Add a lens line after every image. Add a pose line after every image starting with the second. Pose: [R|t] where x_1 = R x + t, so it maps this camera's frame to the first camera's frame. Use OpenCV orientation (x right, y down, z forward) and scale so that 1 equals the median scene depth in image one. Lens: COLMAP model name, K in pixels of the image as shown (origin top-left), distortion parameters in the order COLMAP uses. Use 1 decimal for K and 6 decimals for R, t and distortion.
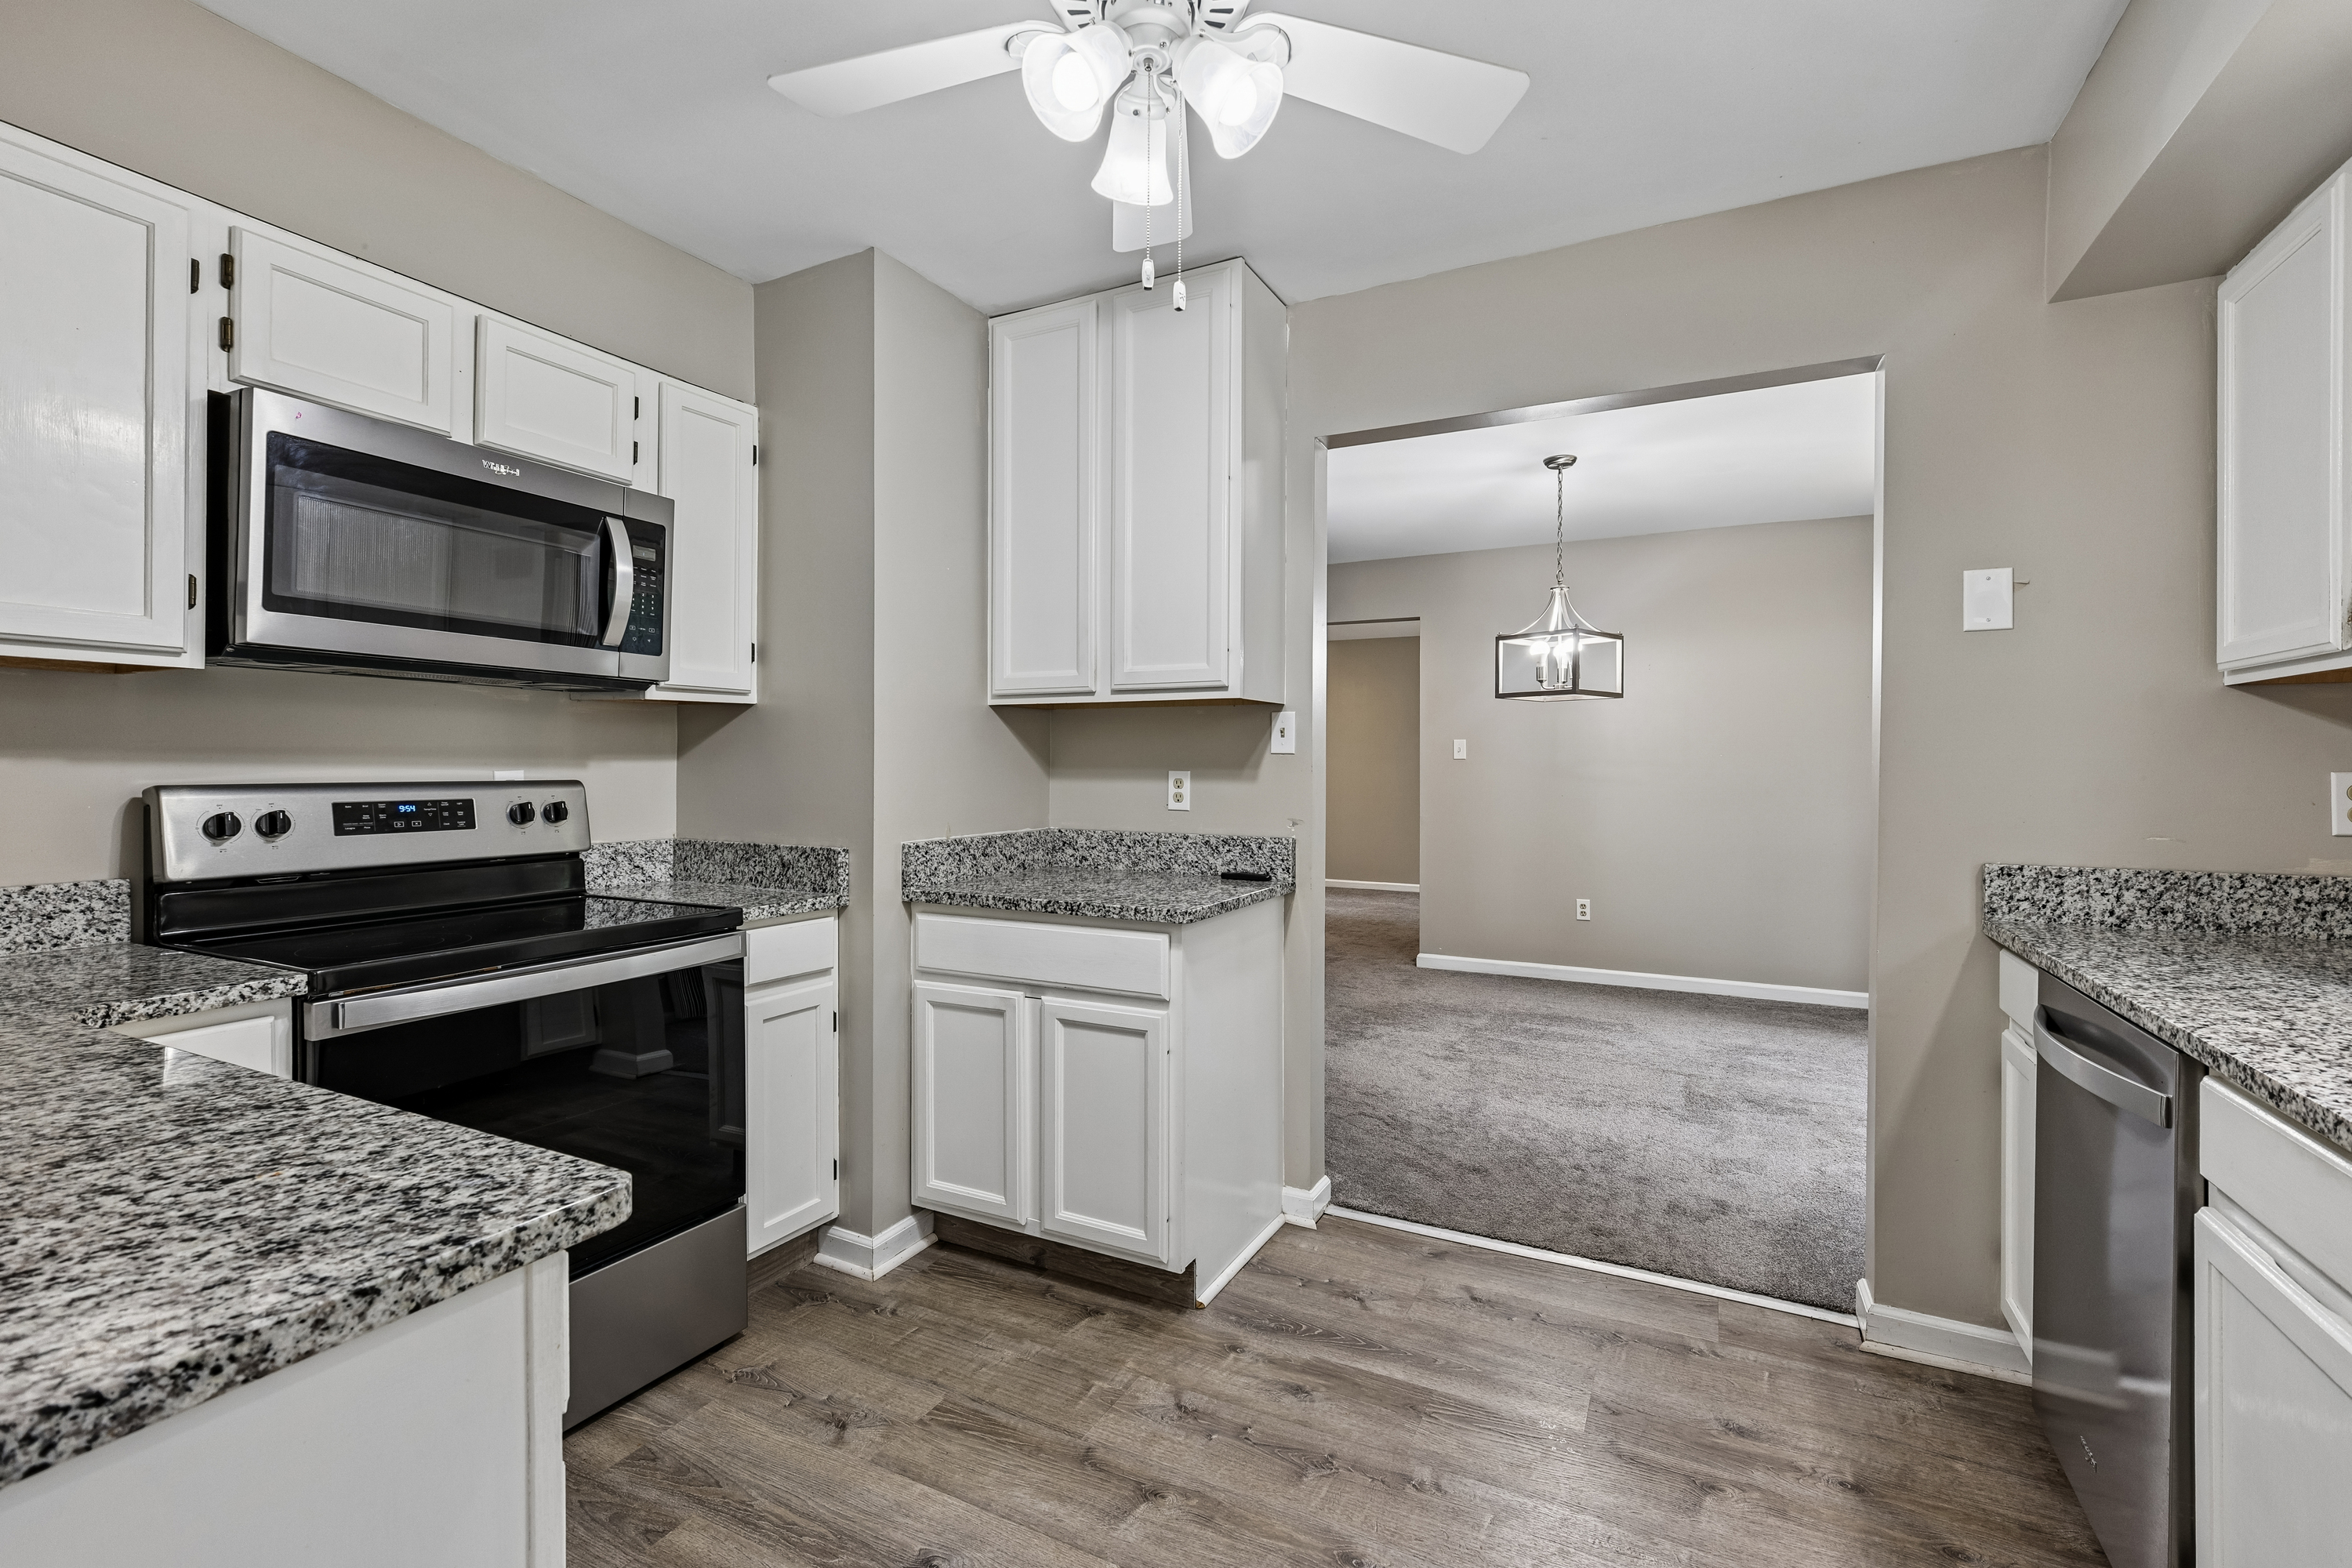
lens RADIAL K [[1016.2, 0, 1180.0], [0, 1016.2, 768.1], [0, 0, 1]] dist [0.001317, 0.000852]
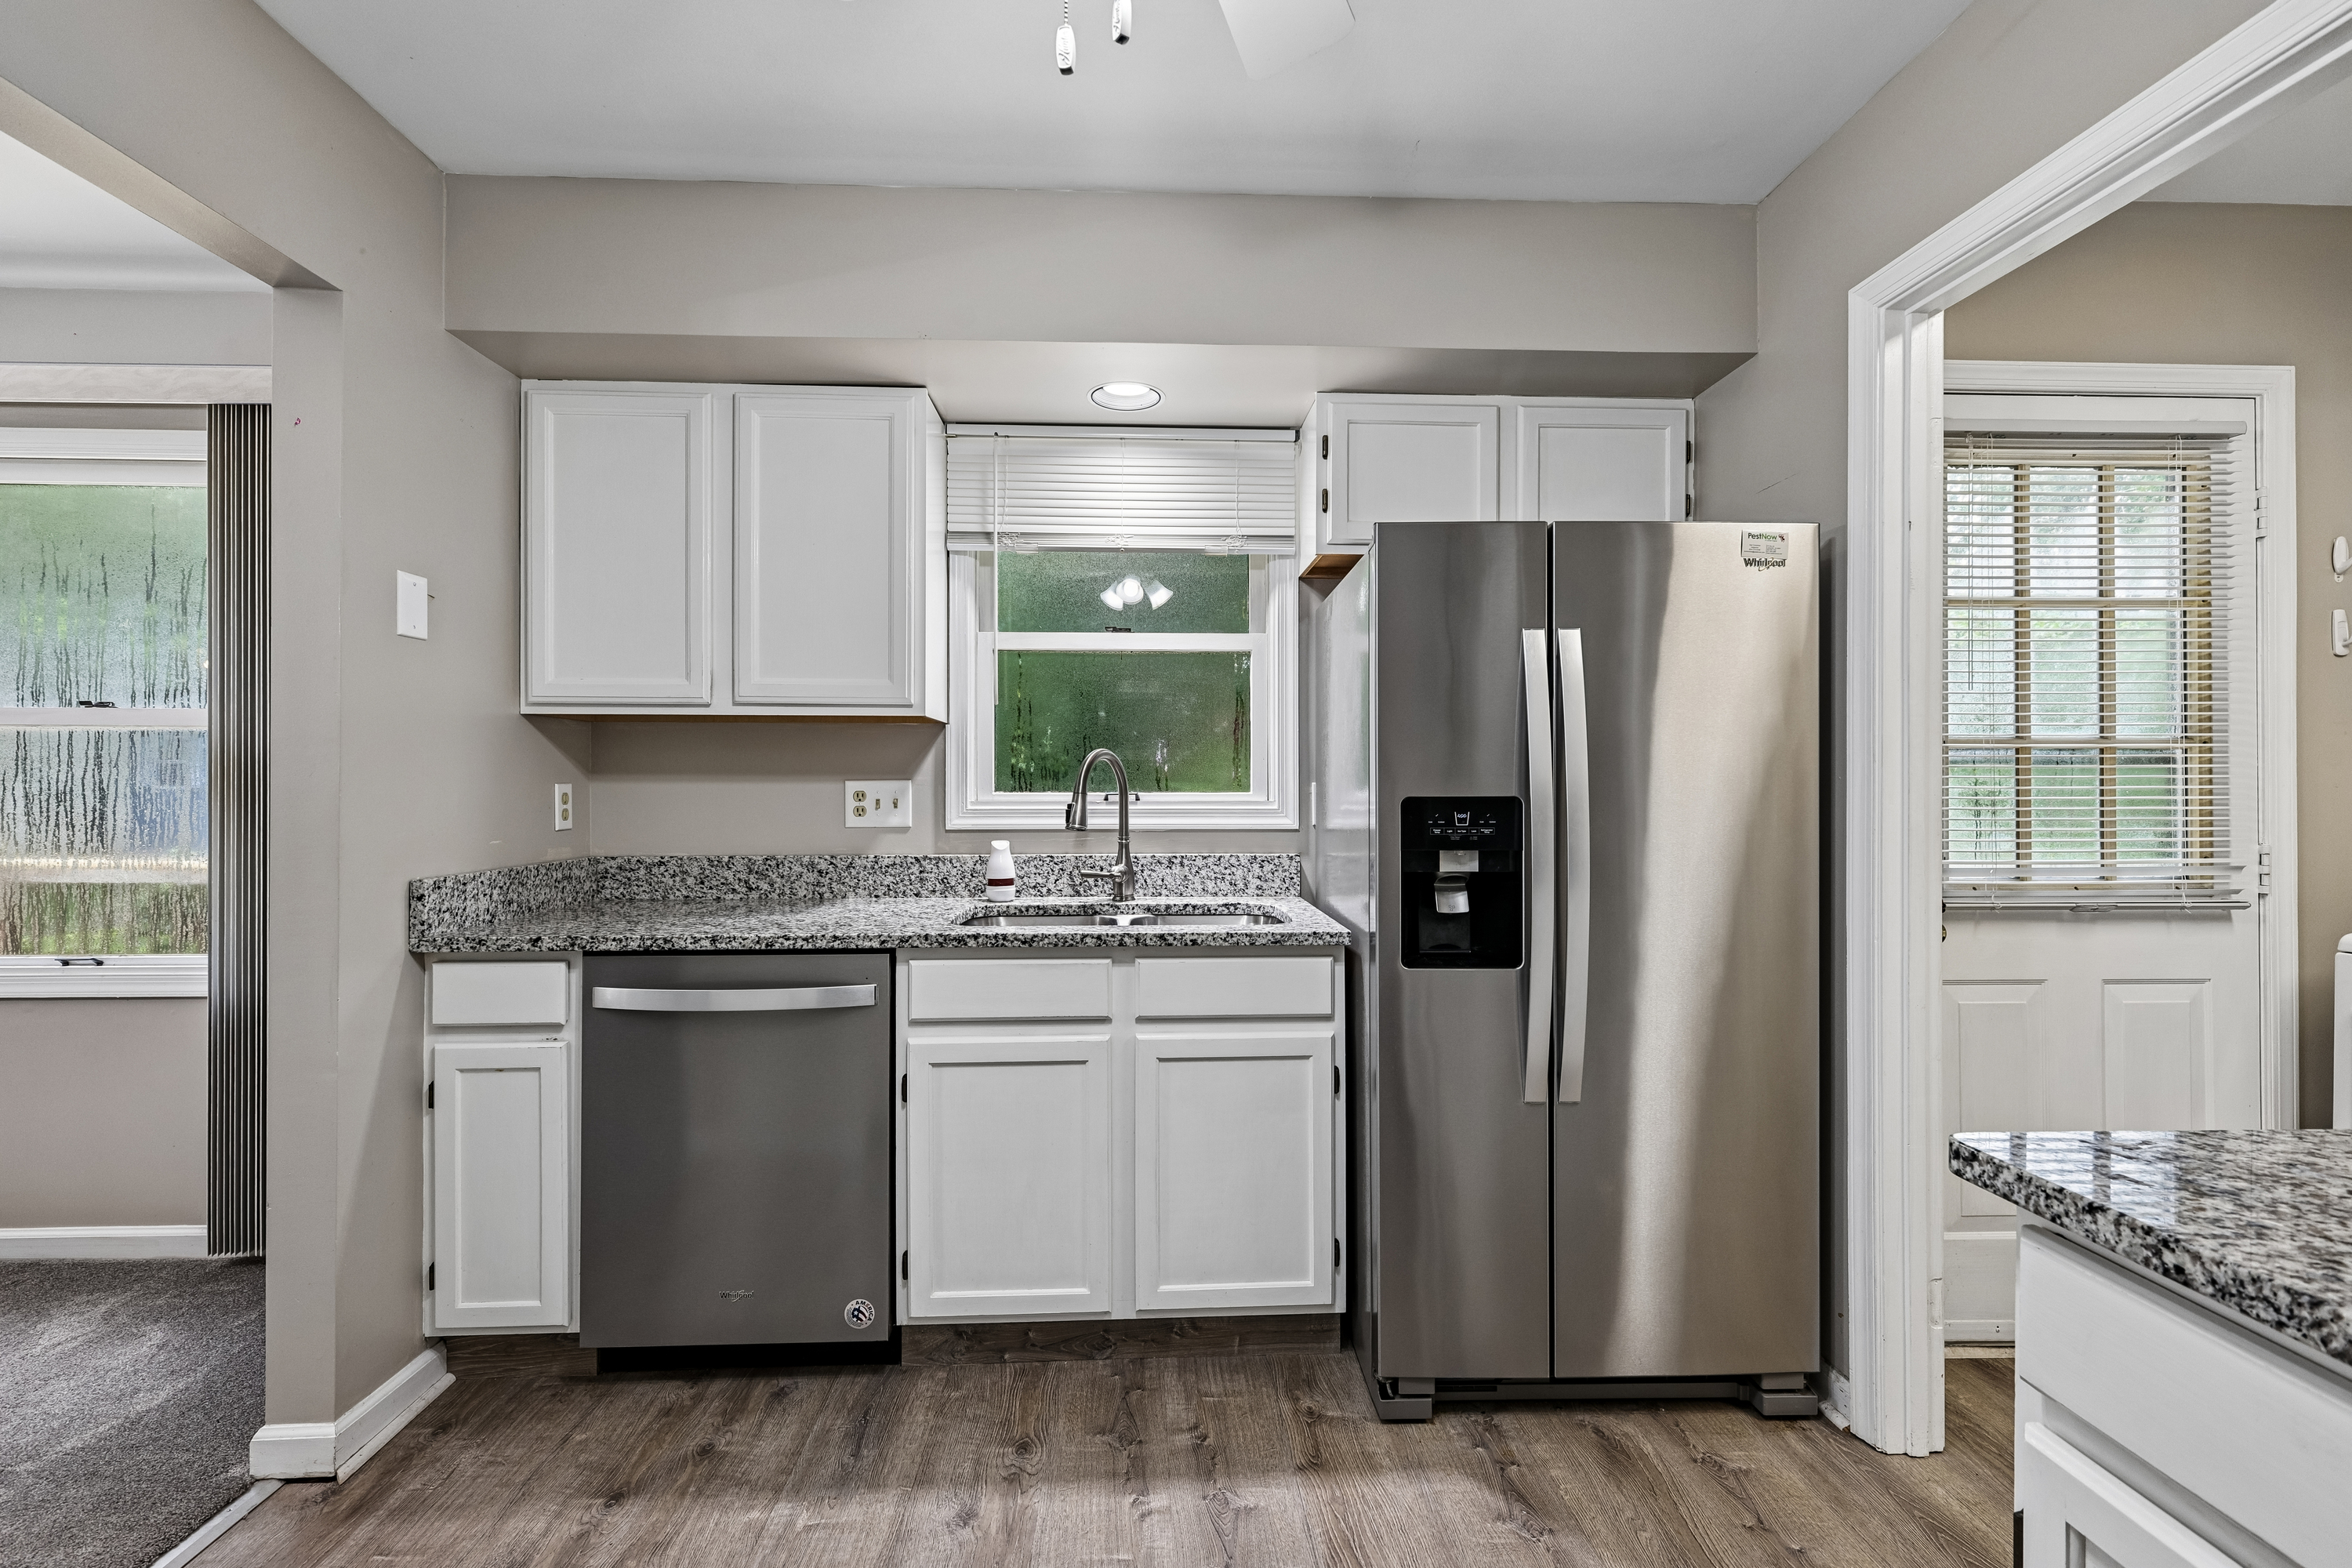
lens RADIAL K [[1016.2, 0, 1183.1], [0, 1016.2, 786.1], [0, 0, 1]] dist [0.001317, 0.000852]
pose [[-0.492262, -0.004484, 0.870436, -0.362849], [0.001989, 0.999978, 0.006276, 0.000469], [-0.870445, 0.004821, -0.492242, 0.756335]]
